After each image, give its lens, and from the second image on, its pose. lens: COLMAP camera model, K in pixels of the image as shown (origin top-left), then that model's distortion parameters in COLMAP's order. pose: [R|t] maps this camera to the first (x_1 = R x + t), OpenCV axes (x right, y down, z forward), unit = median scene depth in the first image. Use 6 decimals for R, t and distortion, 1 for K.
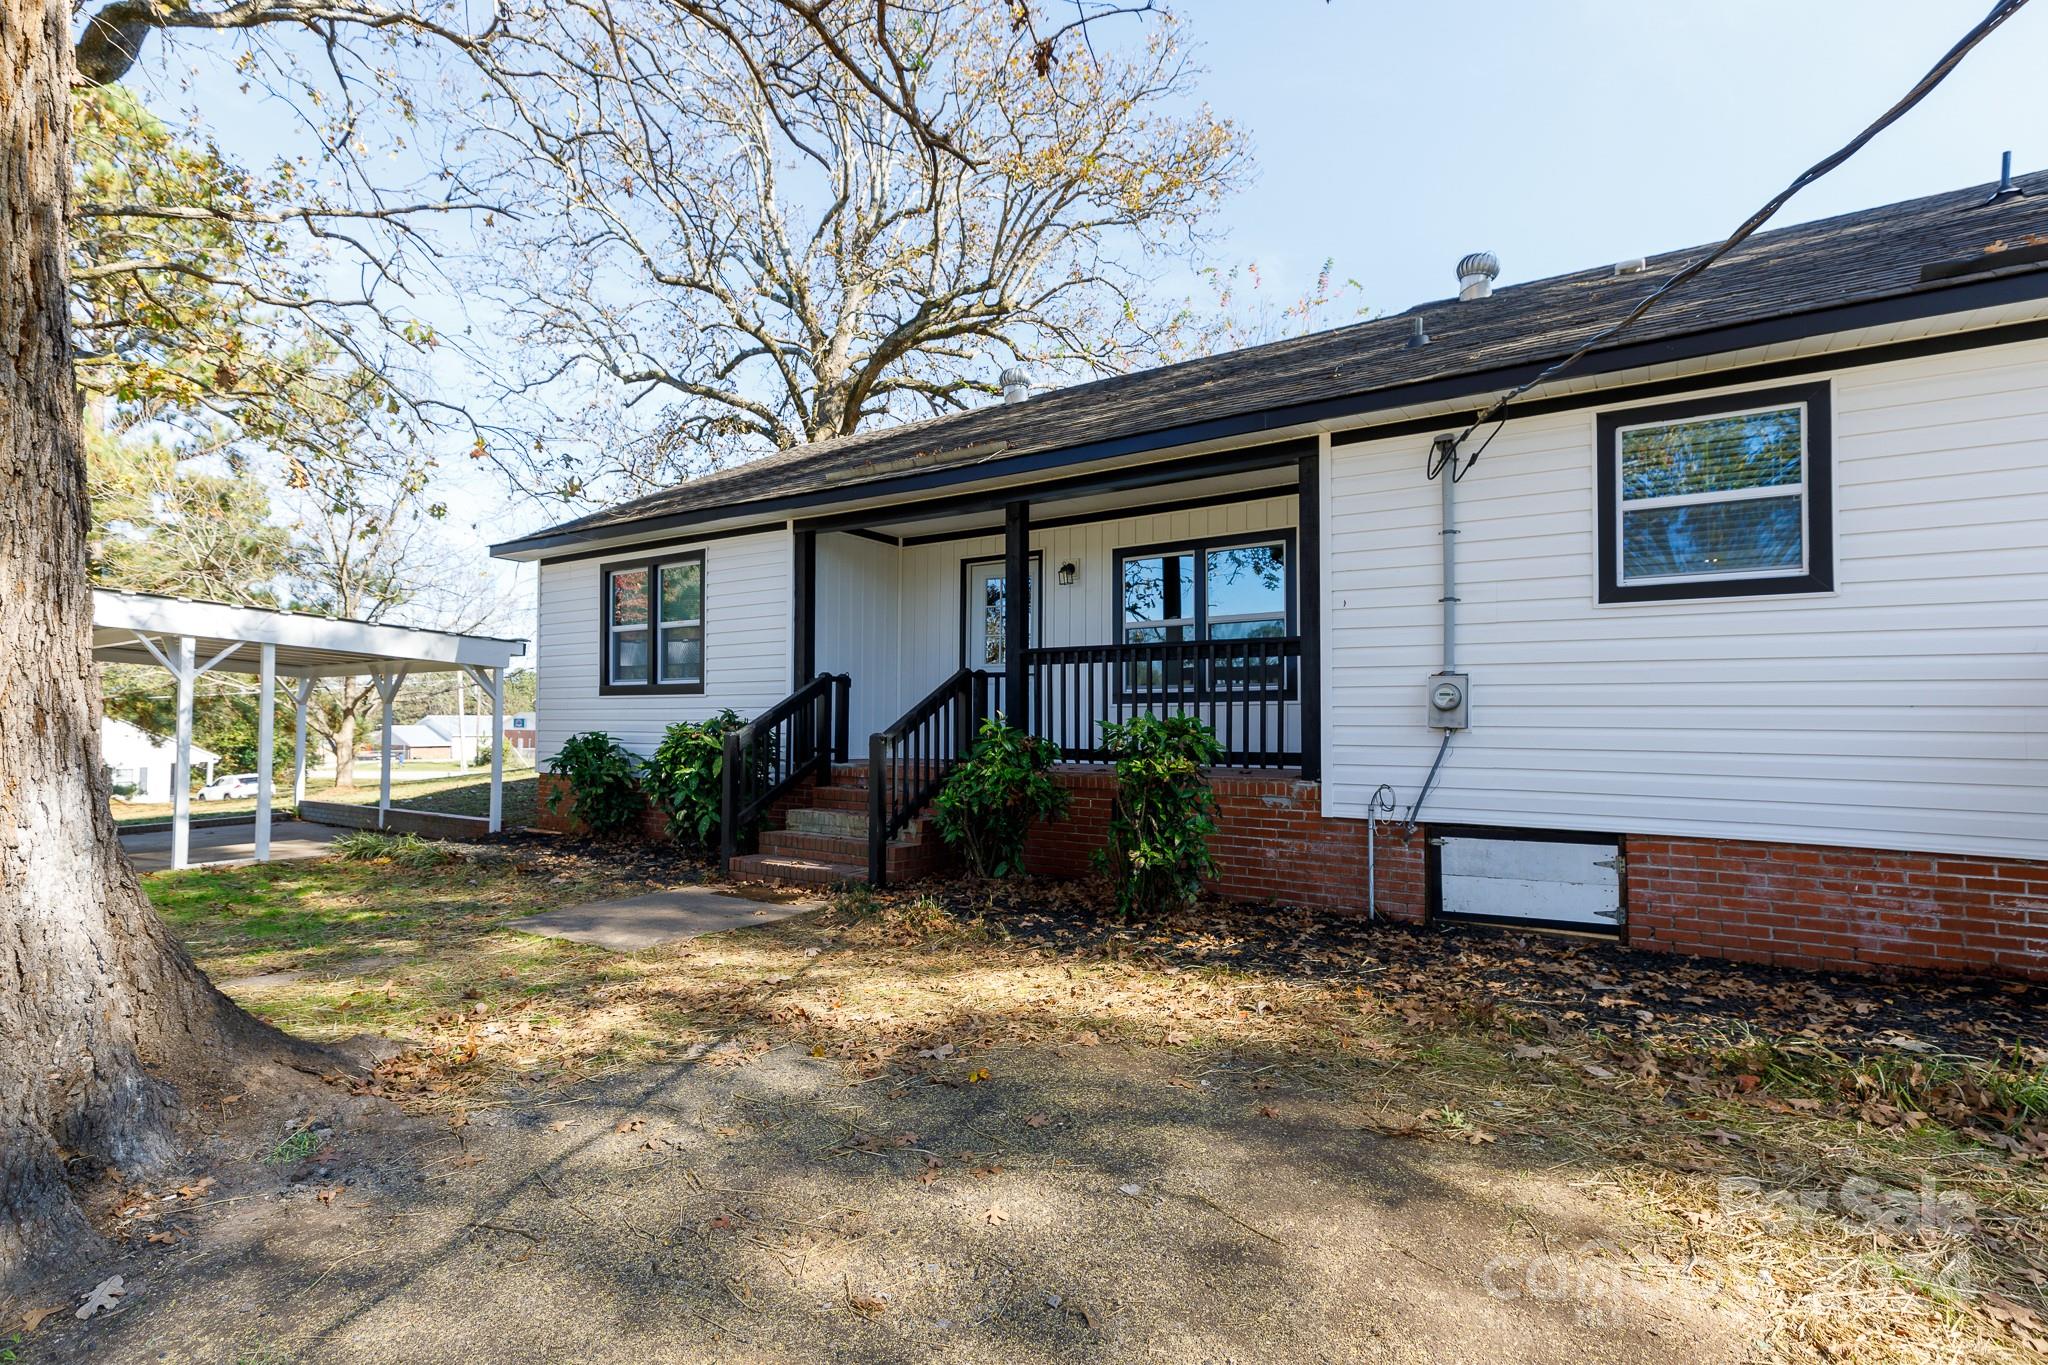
lens RADIAL K [[1019.7, 0, 1056.3], [0, 1019.7, 769.6], [0, 0, 1]] dist [-0.003267, 0.007324]
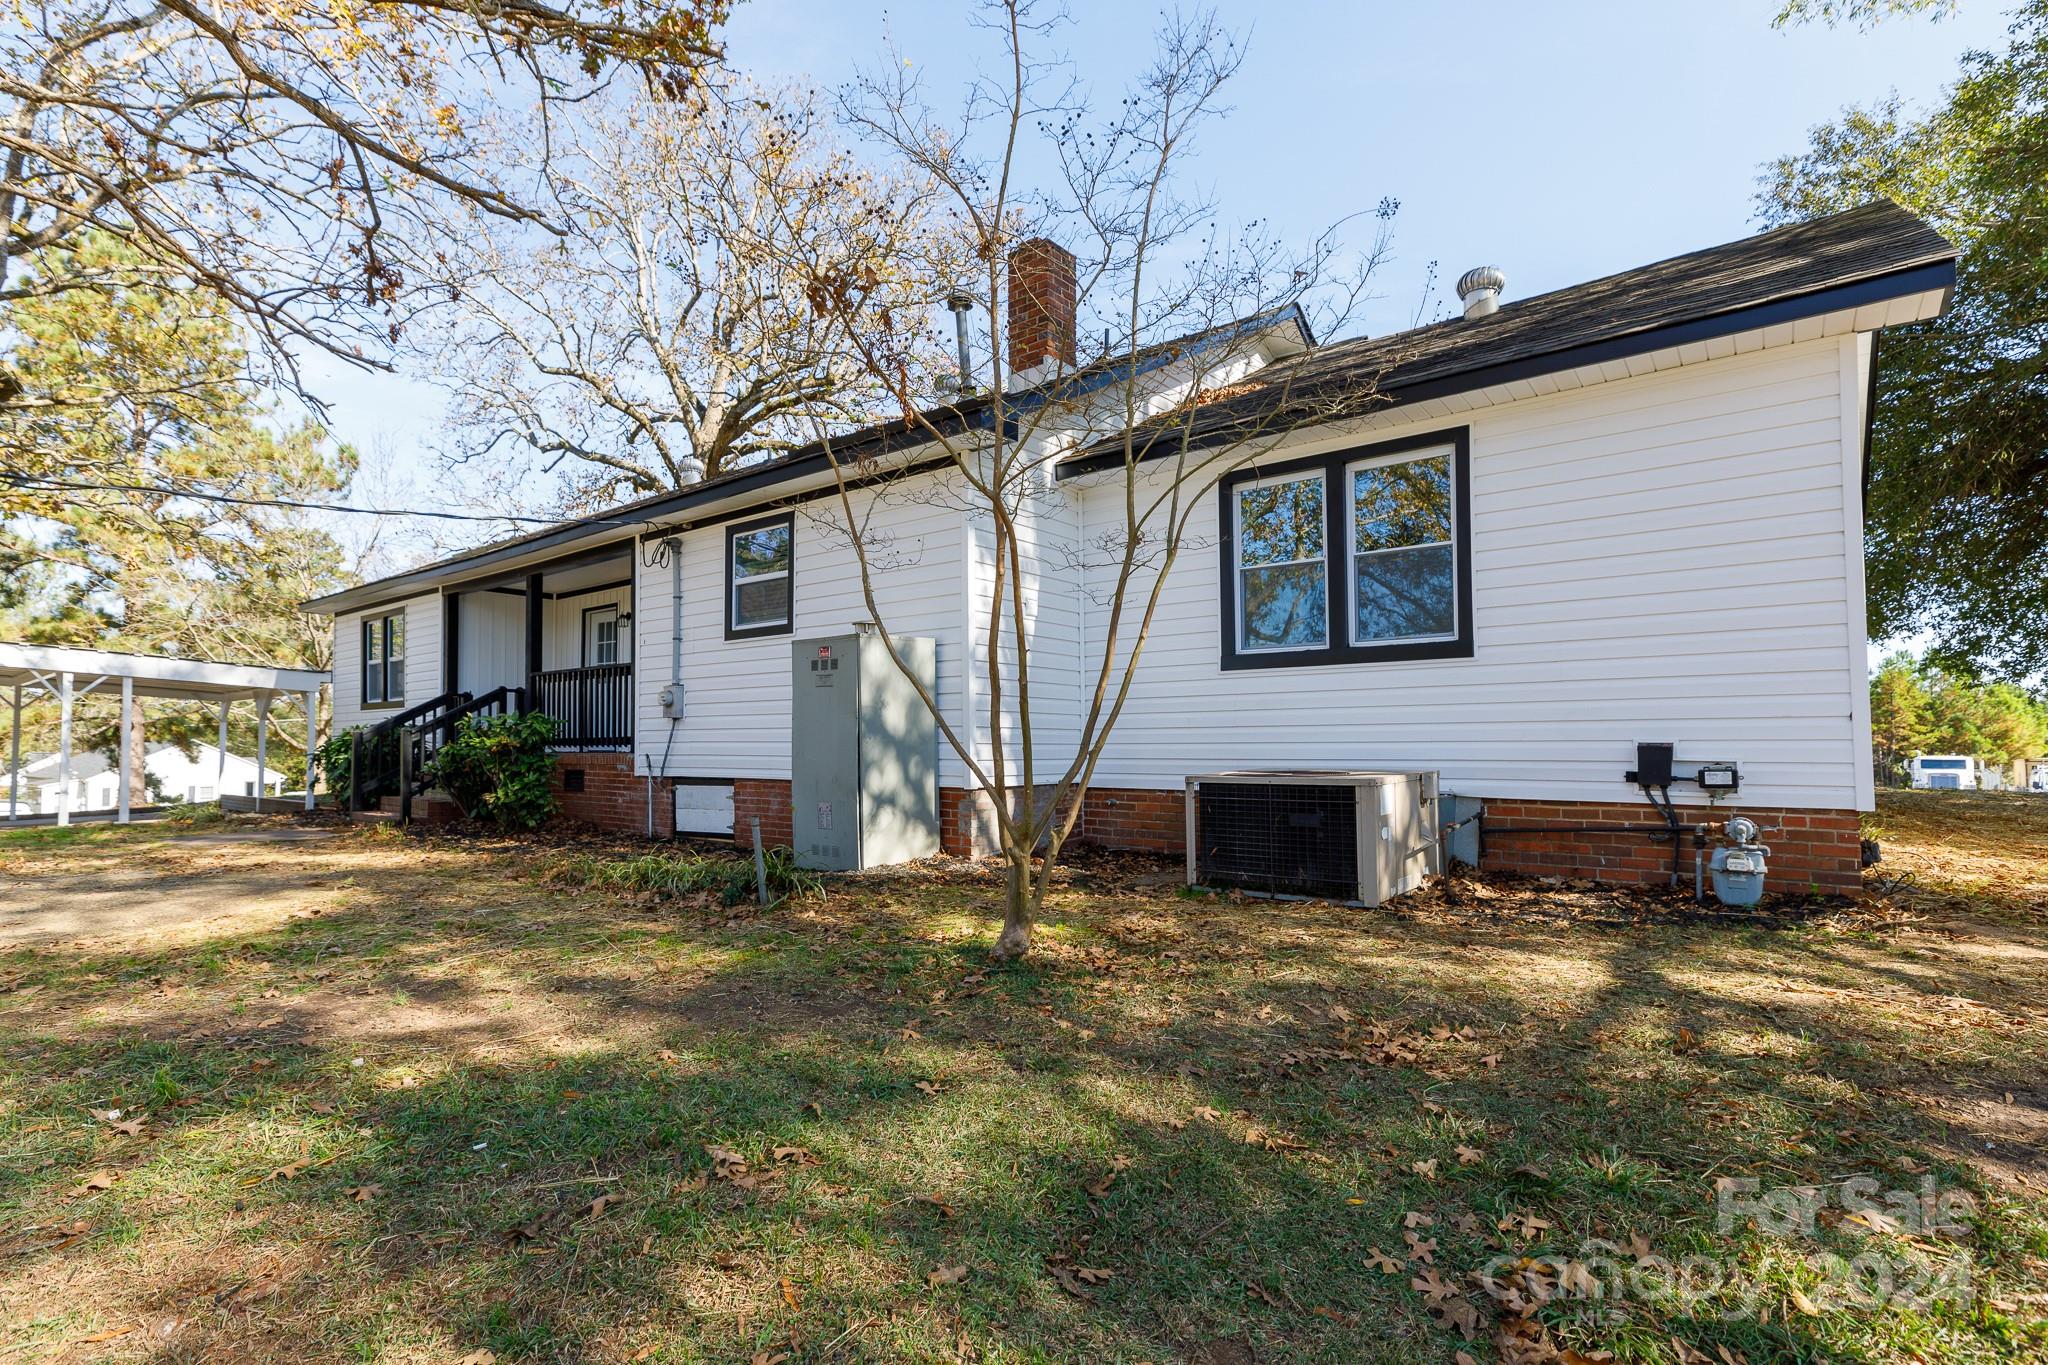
lens RADIAL K [[1019.7, 0, 1056.3], [0, 1019.7, 769.6], [0, 0, 1]] dist [-0.003267, 0.007324]
pose [[0.996718, -0.008212, -0.080534, 1.110456], [0.006811, 0.999821, -0.017655, 0.072833], [0.080665, 0.017048, 0.996595, -0.557154]]
